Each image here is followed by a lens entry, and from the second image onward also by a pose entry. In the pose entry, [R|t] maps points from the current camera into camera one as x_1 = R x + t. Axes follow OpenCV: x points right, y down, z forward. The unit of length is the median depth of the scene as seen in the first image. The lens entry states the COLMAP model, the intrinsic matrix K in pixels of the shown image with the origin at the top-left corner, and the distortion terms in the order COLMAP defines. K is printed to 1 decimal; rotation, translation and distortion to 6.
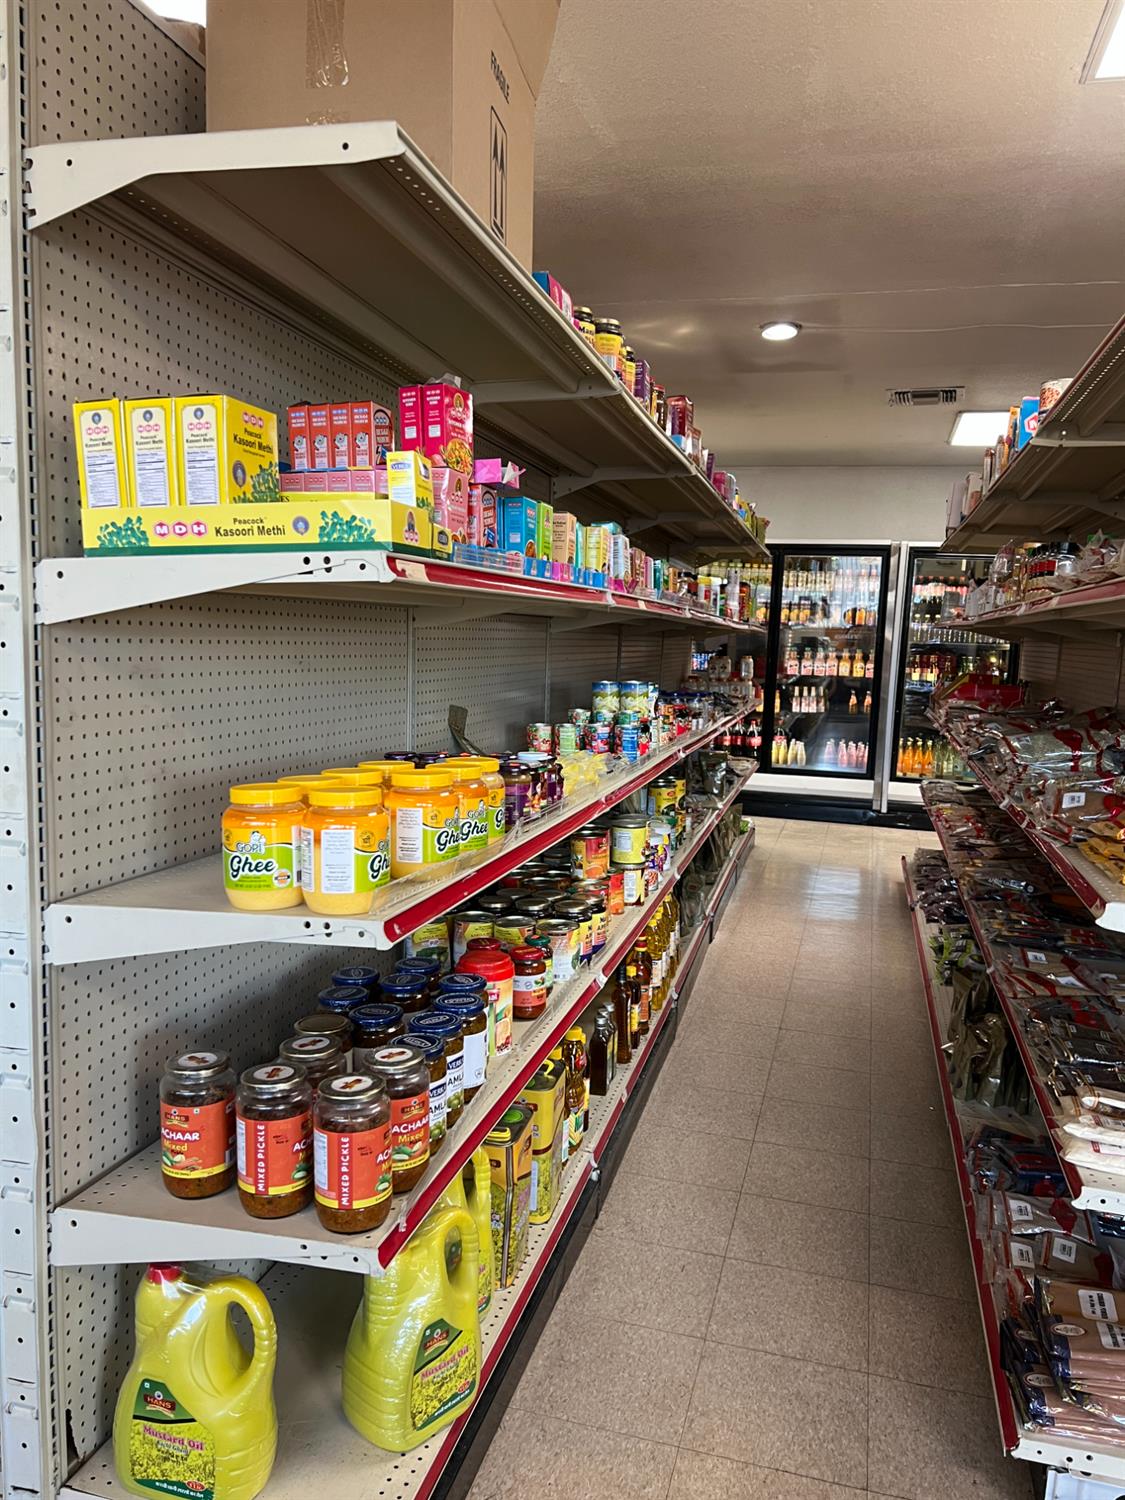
lens RADIAL K [[1130.7, 0, 563.4], [0, 1130.7, 764.8], [0, 0, 1]] dist [0.058708, -0.065362]
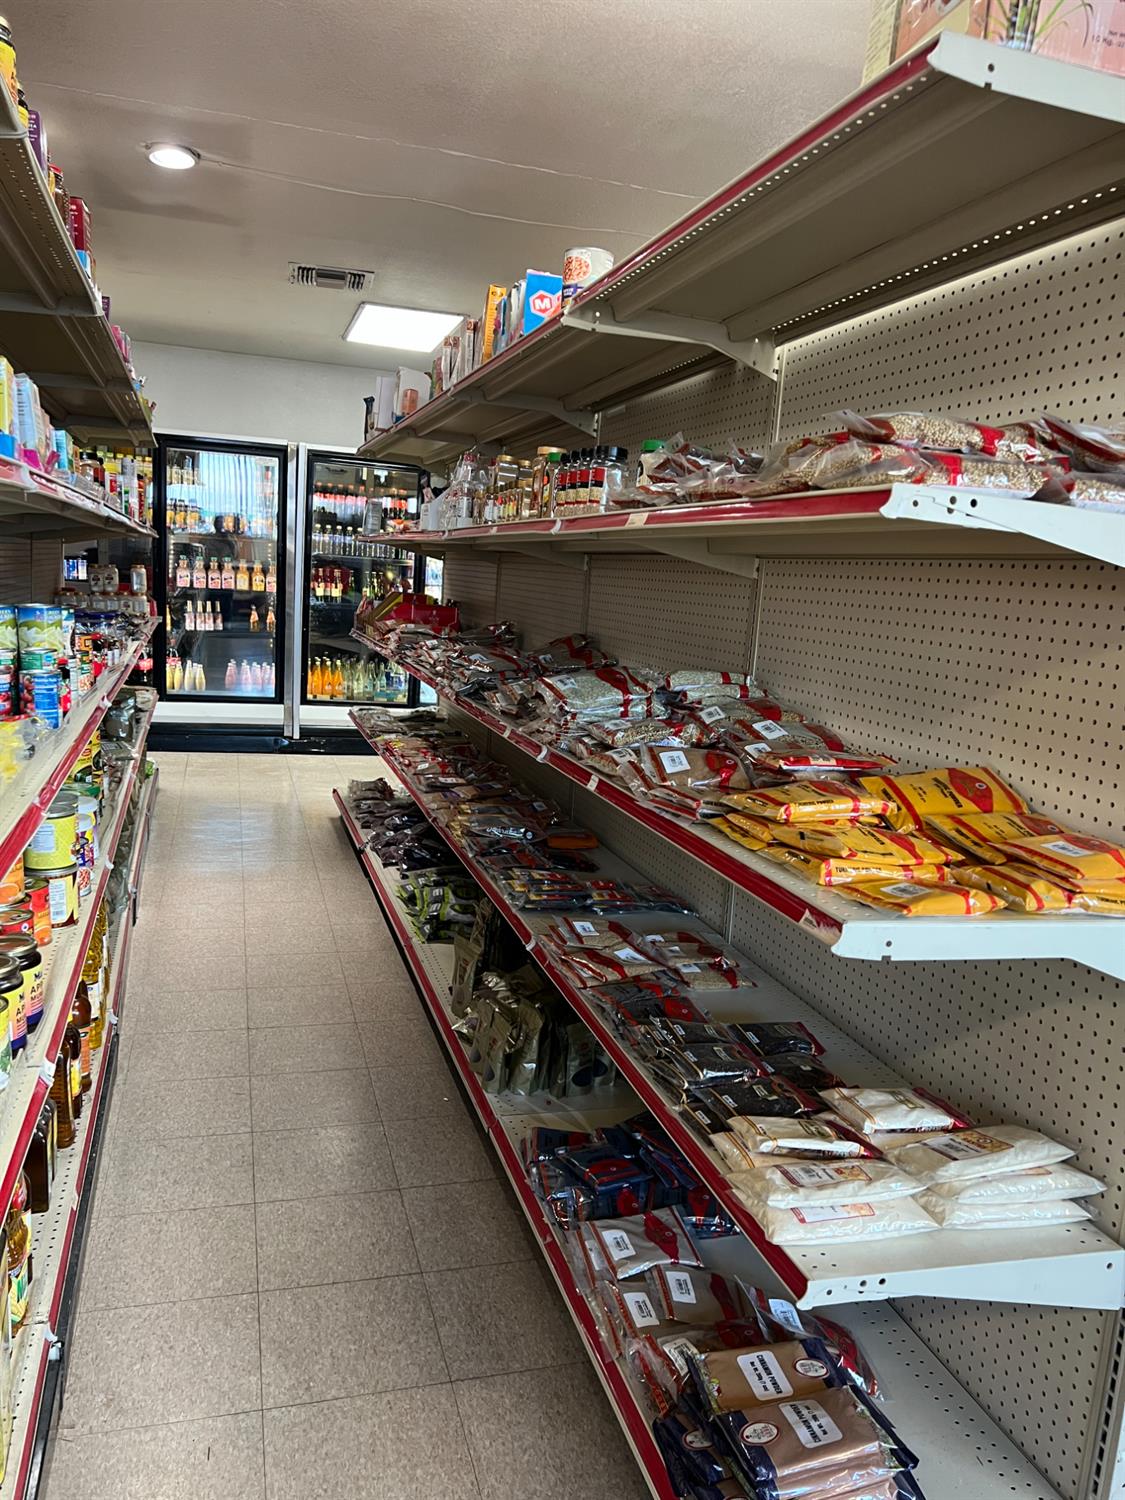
lens RADIAL K [[1130.7, 0, 575.6], [0, 1130.7, 764.9], [0, 0, 1]] dist [0.058708, -0.065362]
pose [[0.848608, -0.071585, 0.524156, -0.042221], [0.029898, 0.995709, 0.087581, -0.036229], [-0.528176, -0.058650, 0.847107, 0.295230]]
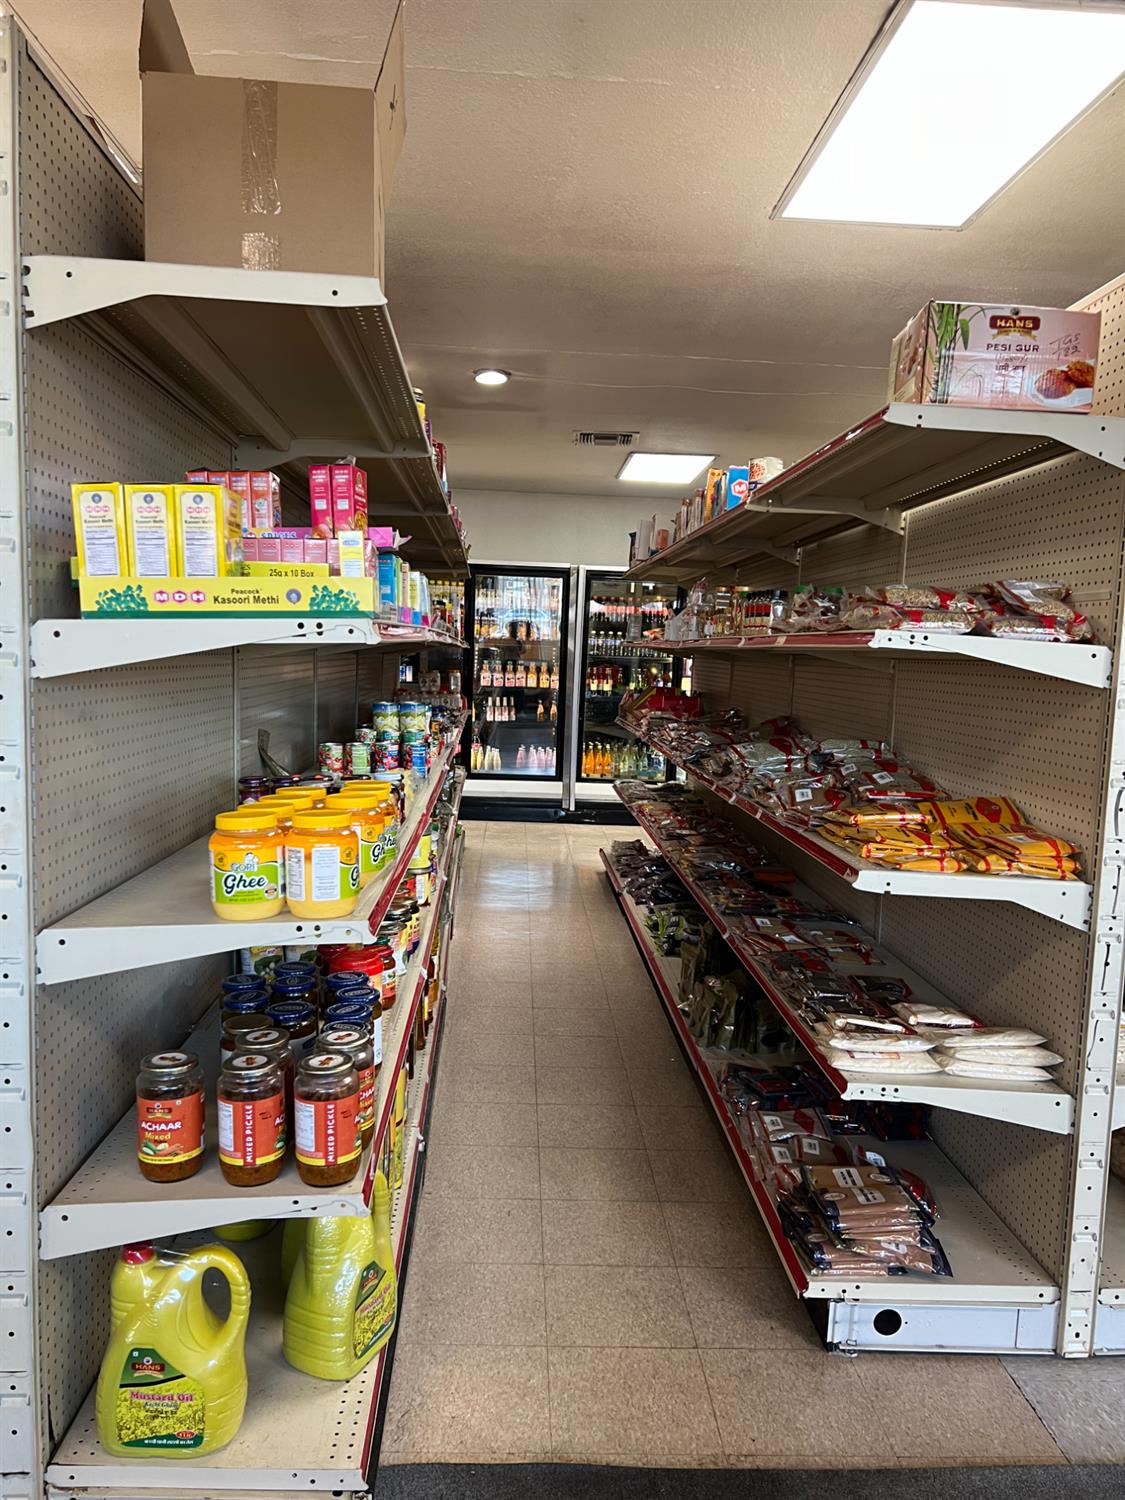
lens RADIAL K [[1130.7, 0, 567.8], [0, 1130.7, 761.7], [0, 0, 1]] dist [0.058708, -0.065362]
pose [[0.952170, -0.032136, 0.303874, -0.169481], [0.034221, 0.999413, -0.001539, -0.012257], [-0.303646, 0.011864, 0.952711, -0.120635]]
